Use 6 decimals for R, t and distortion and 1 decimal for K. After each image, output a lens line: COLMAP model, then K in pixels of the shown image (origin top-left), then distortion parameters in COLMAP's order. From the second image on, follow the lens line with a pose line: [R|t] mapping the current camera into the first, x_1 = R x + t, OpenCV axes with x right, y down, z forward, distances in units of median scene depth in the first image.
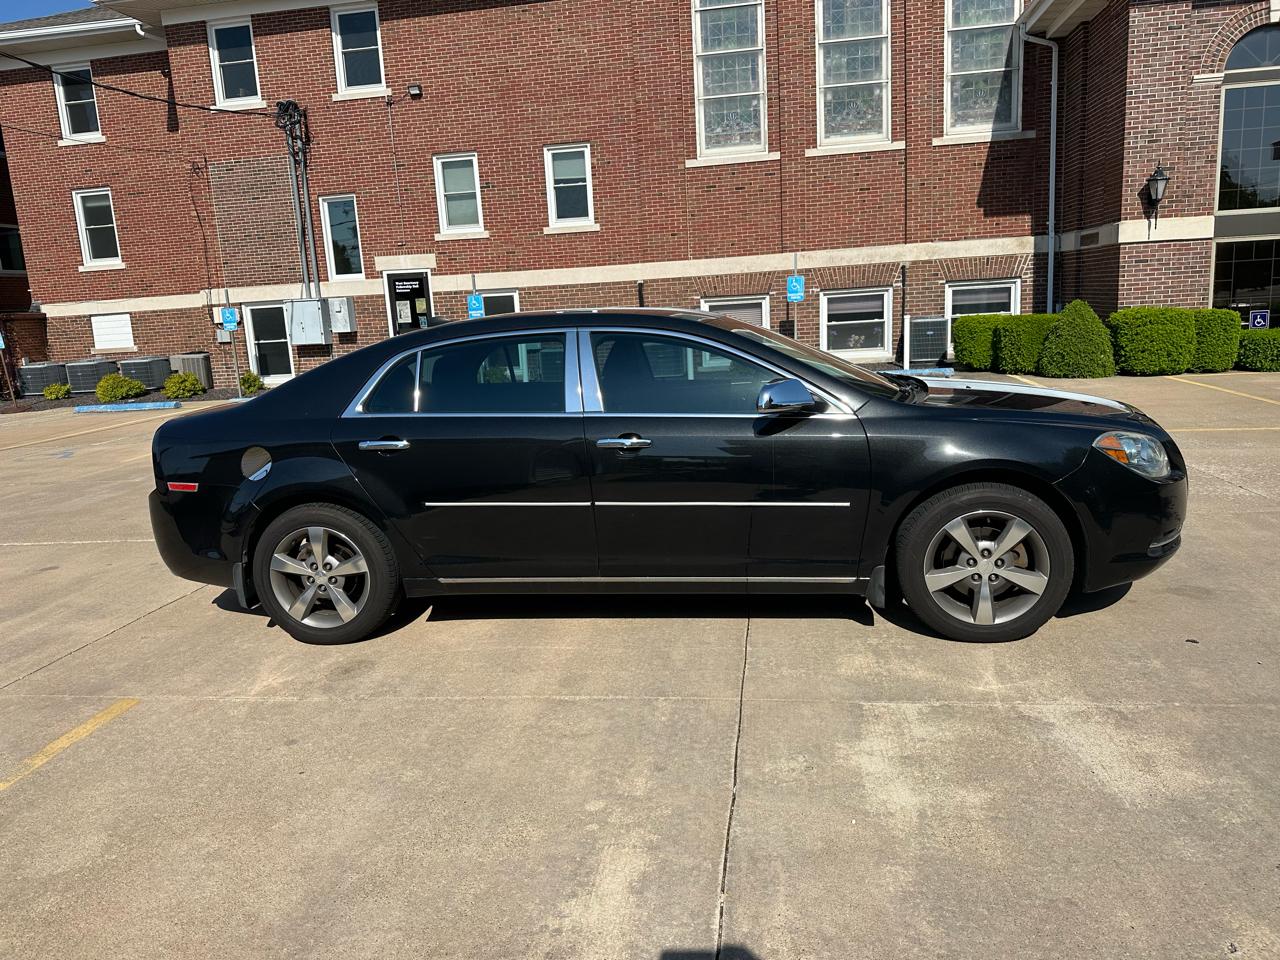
lens RADIAL K [[879.5, 0, 640.0], [0, 879.5, 480.0], [0, 0, 1]] dist [0.108409, -0.165668]
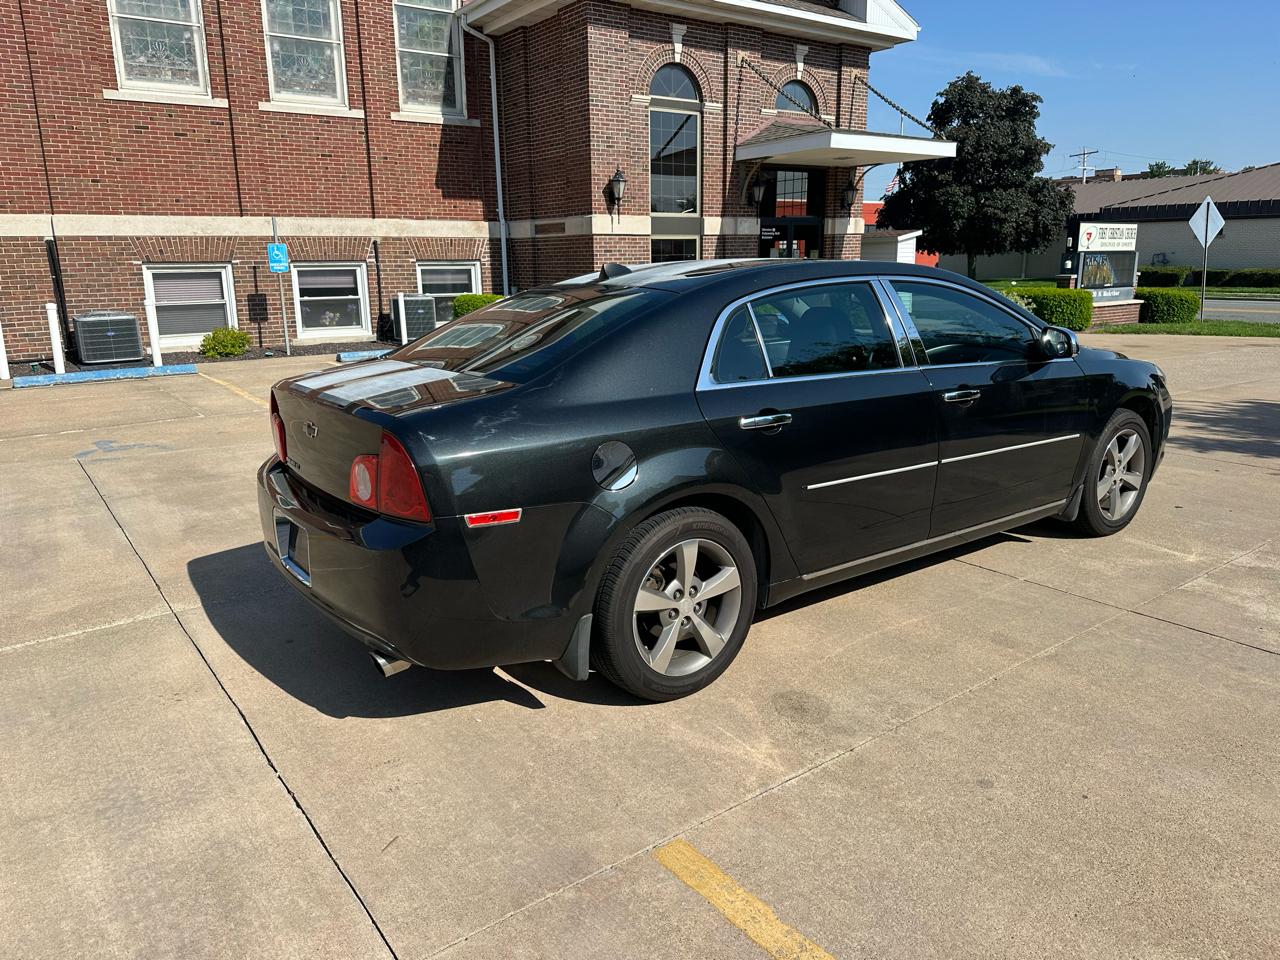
lens RADIAL K [[890.3, 0, 626.3], [0, 890.3, 484.3], [0, 0, 1]] dist [0.037774, -0.052523]
pose [[0.713078, -0.126932, 0.689499, -0.212355], [0.113503, 0.991401, 0.065126, -0.011062], [-0.691836, 0.031821, 0.721353, 0.118893]]
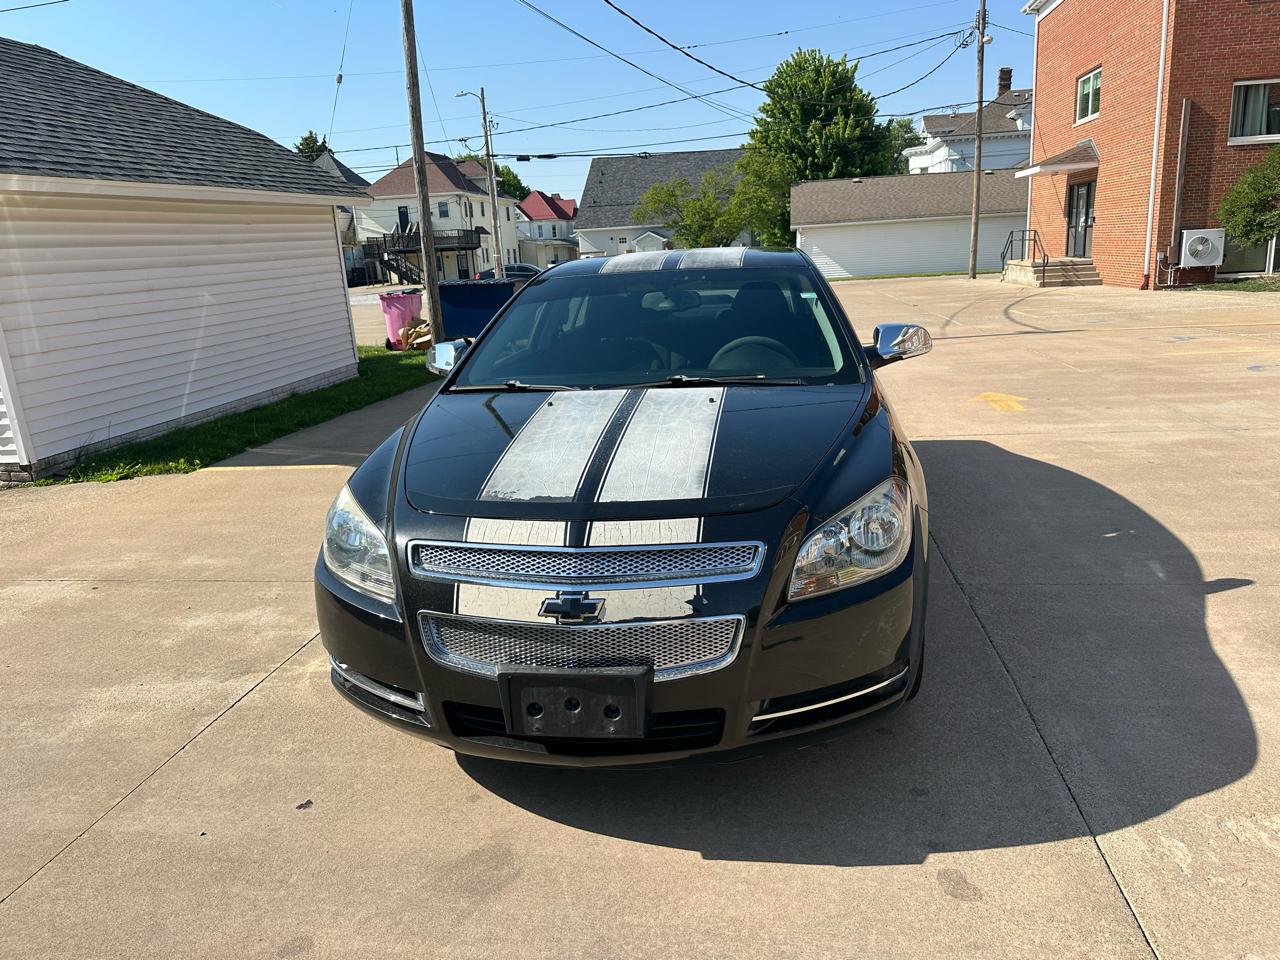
lens RADIAL K [[906.2, 0, 646.2], [0, 906.2, 477.8], [0, 0, 1]] dist [0.023889, -0.037754]
pose [[0.007854, 0.297034, -0.954835, 0.254892], [-0.143570, 0.945306, 0.292889, -0.063834], [0.989609, 0.134785, 0.050070, 0.249167]]
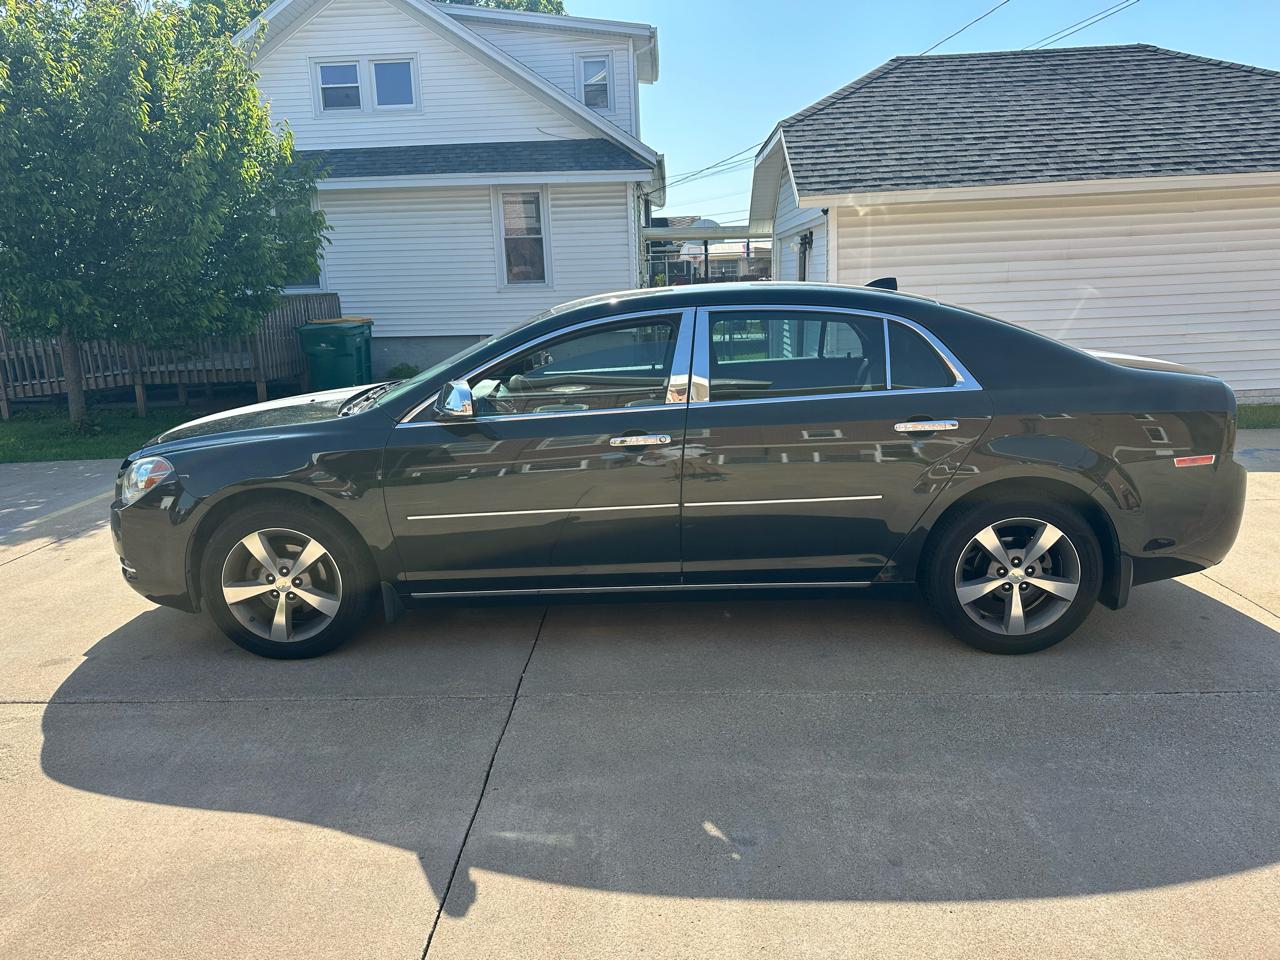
lens RADIAL K [[896.3, 0, 640.0], [0, 896.3, 480.0], [0, 0, 1]] dist [0.036305, -0.058312]
pose [[-0.988017, 0.114531, -0.103470, 0.034417], [0.062740, 0.910497, 0.408728, -0.103546], [0.141021, 0.397339, -0.906772, 0.502745]]
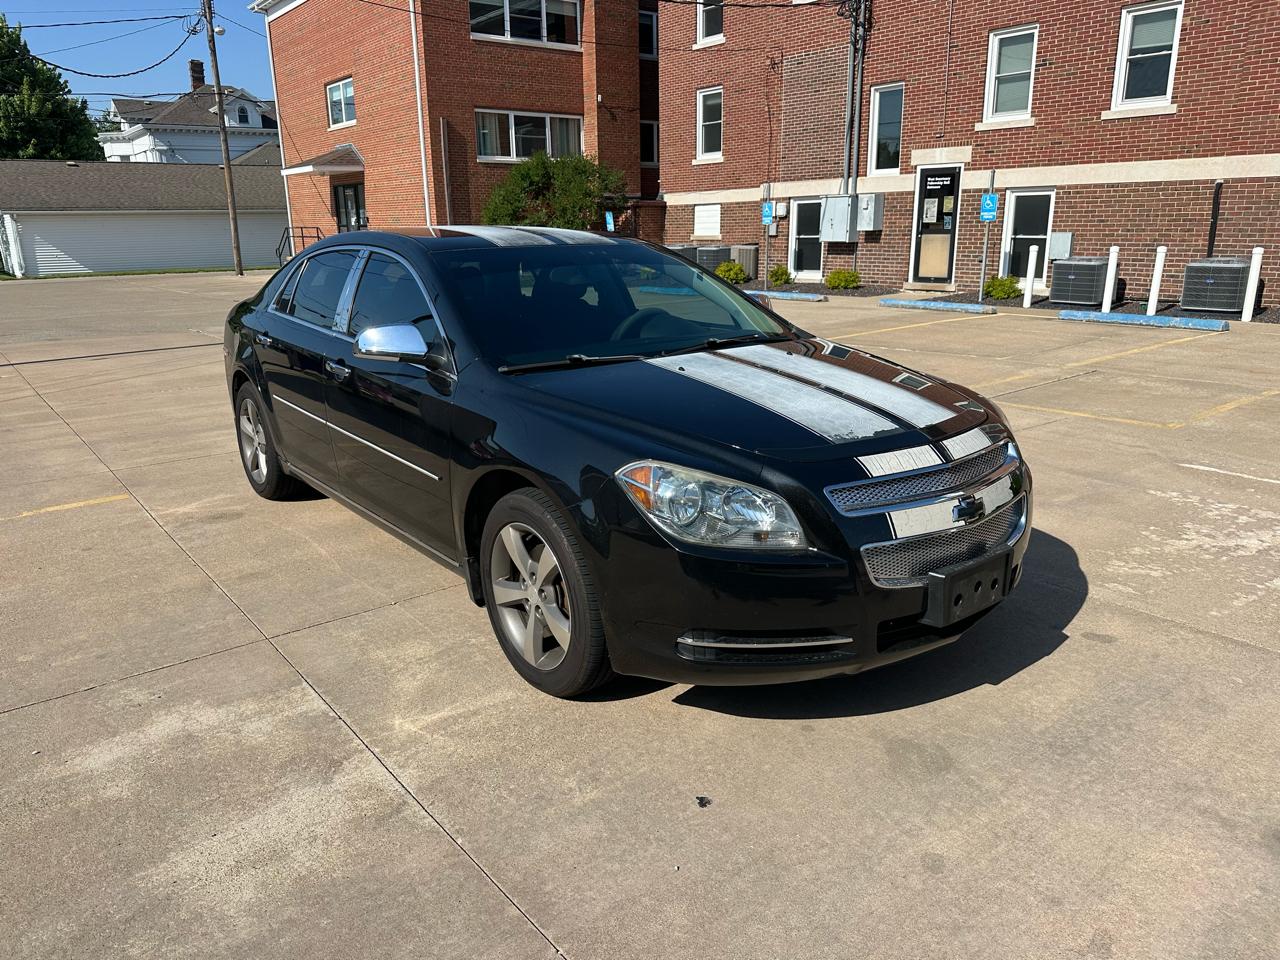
lens RADIAL K [[896.3, 0, 640.0], [0, 896.3, 480.0], [0, 0, 1]] dist [0.036305, -0.058312]
pose [[0.731496, 0.231548, -0.641326, 0.198227], [-0.158464, 0.972551, 0.170391, -0.031697], [0.663176, -0.023013, 0.748109, 0.101116]]
